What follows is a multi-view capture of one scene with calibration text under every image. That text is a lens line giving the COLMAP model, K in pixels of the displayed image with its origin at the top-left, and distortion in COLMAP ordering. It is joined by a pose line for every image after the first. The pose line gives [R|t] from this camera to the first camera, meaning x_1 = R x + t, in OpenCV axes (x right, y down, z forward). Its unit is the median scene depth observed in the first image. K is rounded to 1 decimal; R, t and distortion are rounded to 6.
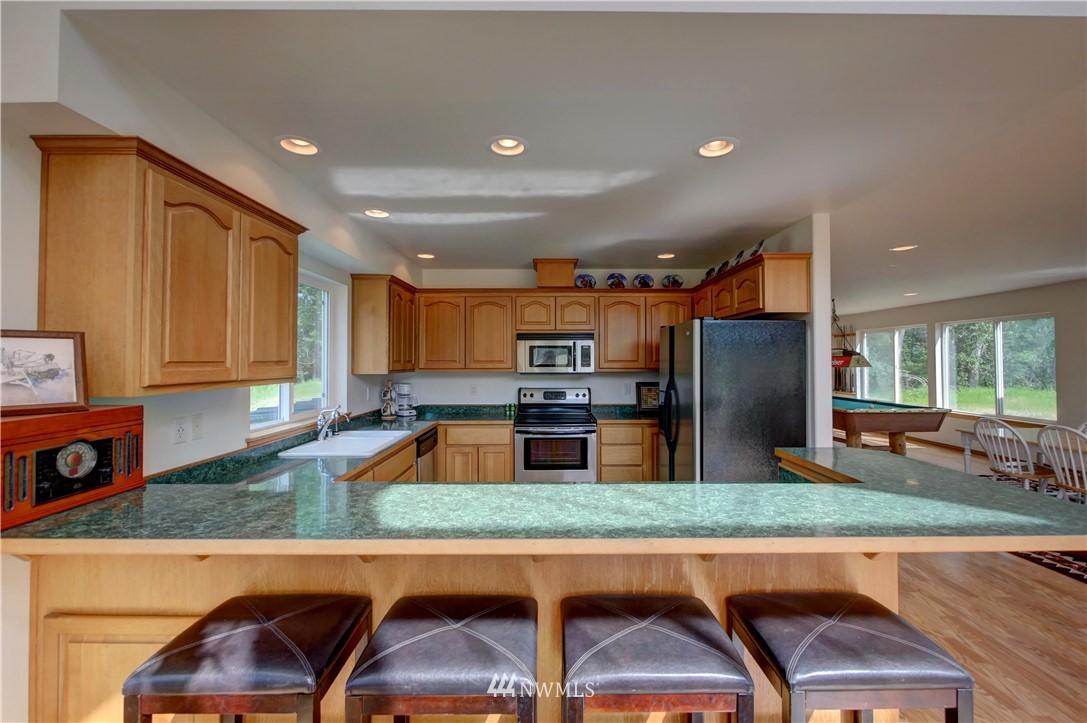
lens RADIAL K [[450.5, 0, 548.4], [0, 450.5, 353.4], [0, 0, 1]] dist [-0.002981, -0.000460]
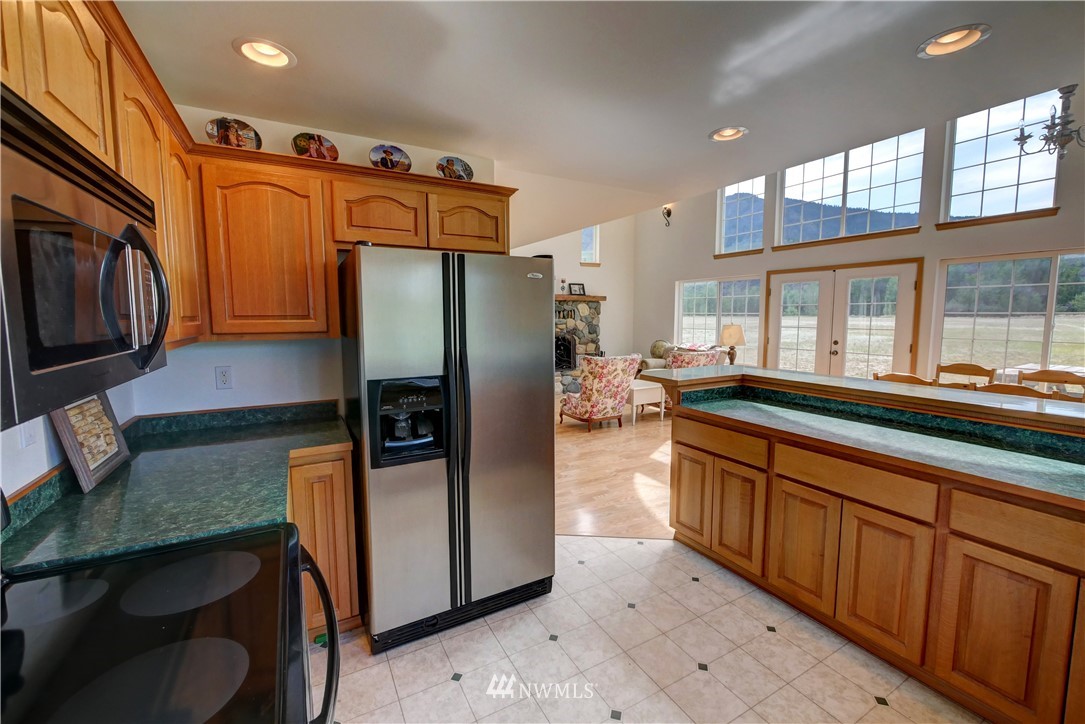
lens RADIAL K [[449.7, 0, 547.4], [0, 449.7, 353.9], [0, 0, 1]] dist [-0.002981, -0.000460]
pose [[-0.489064, -0.073022, 0.869186, -0.213703], [-0.009700, 0.996883, 0.078292, 0.014662], [-0.872194, 0.029858, -0.488248, 0.923922]]
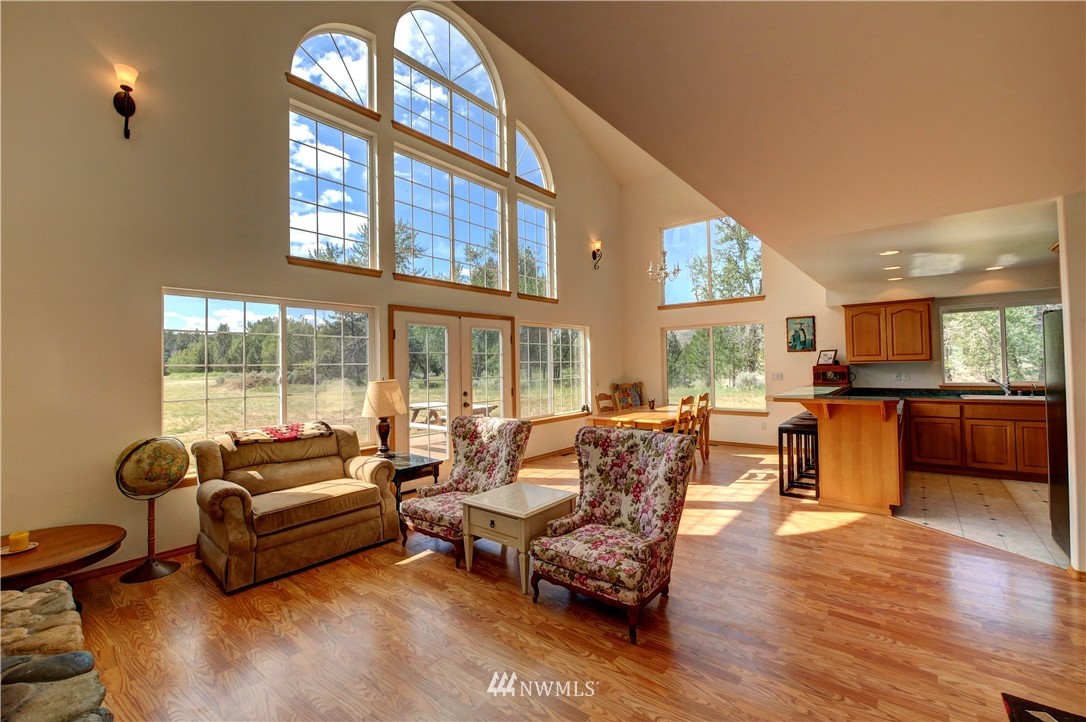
lens RADIAL K [[444.0, 0, 549.4], [0, 444.0, 358.4], [0, 0, 1]] dist [-0.009664, 0.000220]
pose [[-0.635372, 0.004944, -0.772191, 1.371011], [0.034855, 0.999144, -0.022283, 0.014457], [0.771420, -0.041073, -0.635000, 0.488222]]
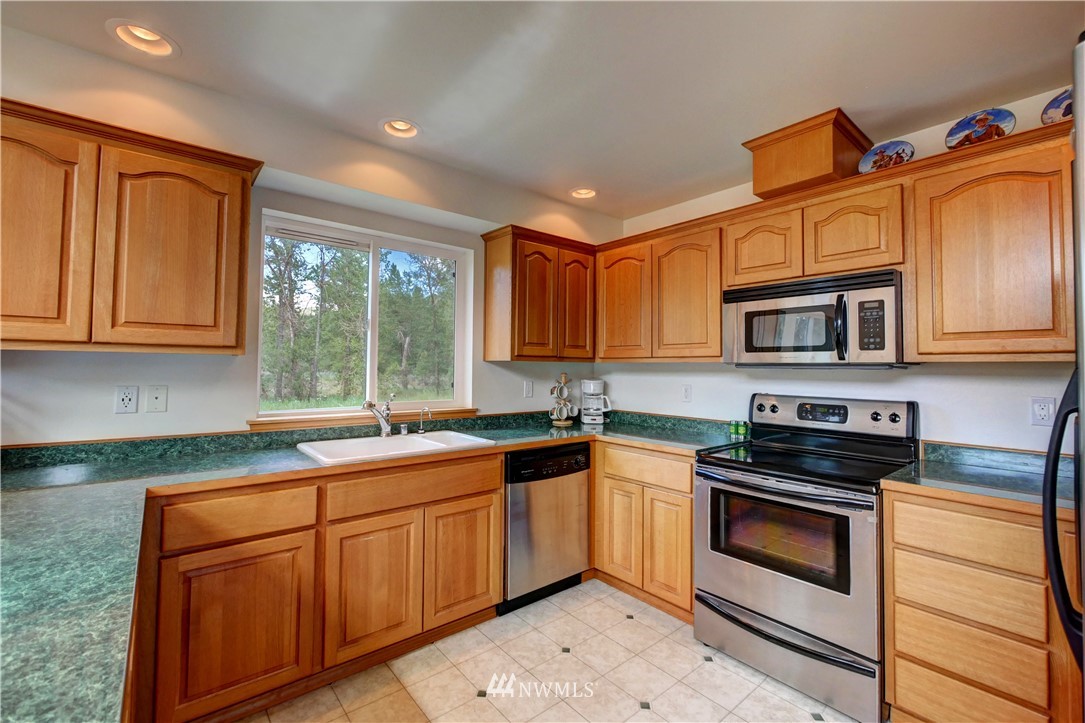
lens RADIAL K [[464.1, 0, 548.4], [0, 464.1, 350.1], [0, 0, 1]] dist [-0.008468, 0.000007]
pose [[0.641923, -0.019772, -0.766515, 0.219754], [-0.001249, 0.999639, -0.026831, 0.041654], [0.766768, 0.018181, 0.641666, 0.473876]]
